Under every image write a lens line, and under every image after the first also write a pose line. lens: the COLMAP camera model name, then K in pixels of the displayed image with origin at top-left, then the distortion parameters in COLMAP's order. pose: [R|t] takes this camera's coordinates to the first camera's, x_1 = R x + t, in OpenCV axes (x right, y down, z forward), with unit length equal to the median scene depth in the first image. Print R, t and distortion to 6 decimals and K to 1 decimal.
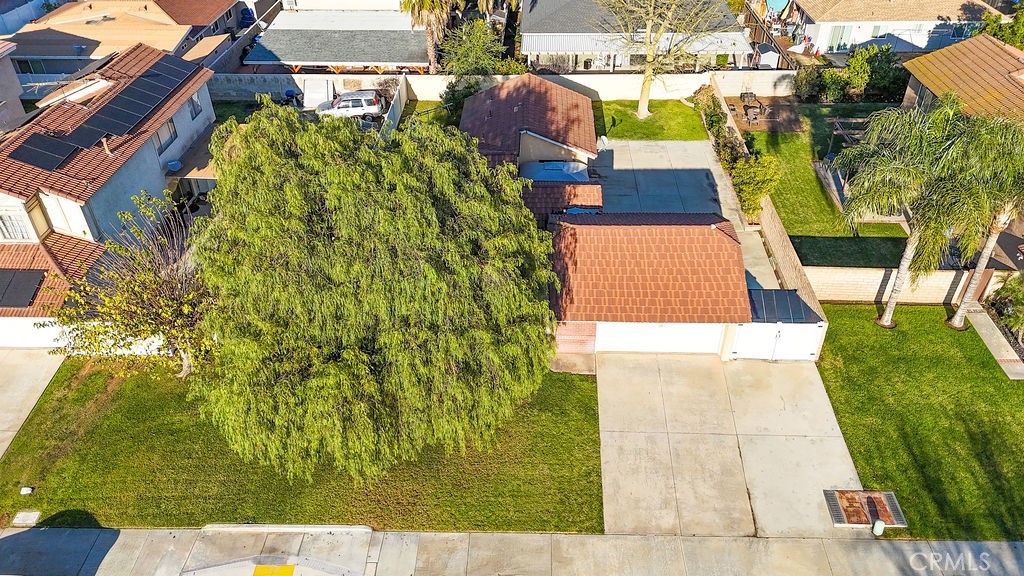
lens RADIAL K [[747.7, 0, 517.2], [0, 747.7, 290.5], [0, 0, 1]] dist [0.074204, -0.065556]
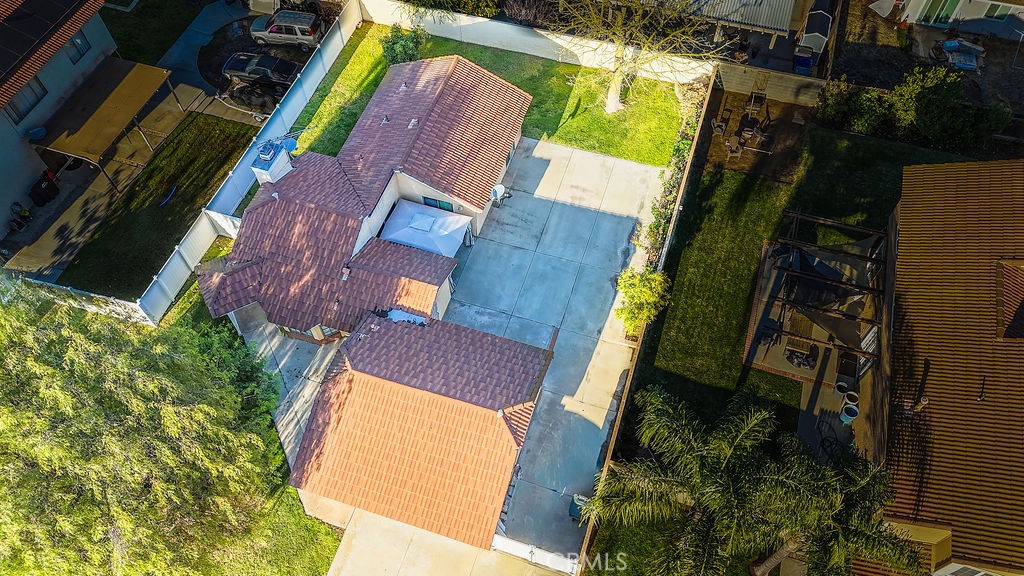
lens RADIAL K [[713.1, 0, 521.9], [0, 713.1, 302.5], [0, 0, 1]] dist [0.070407, -0.066739]
pose [[0.961092, 0.235420, -0.144496, 0.386500], [-0.162019, 0.904114, 0.395383, -0.549611], [0.223722, -0.356589, 0.907079, 0.315700]]
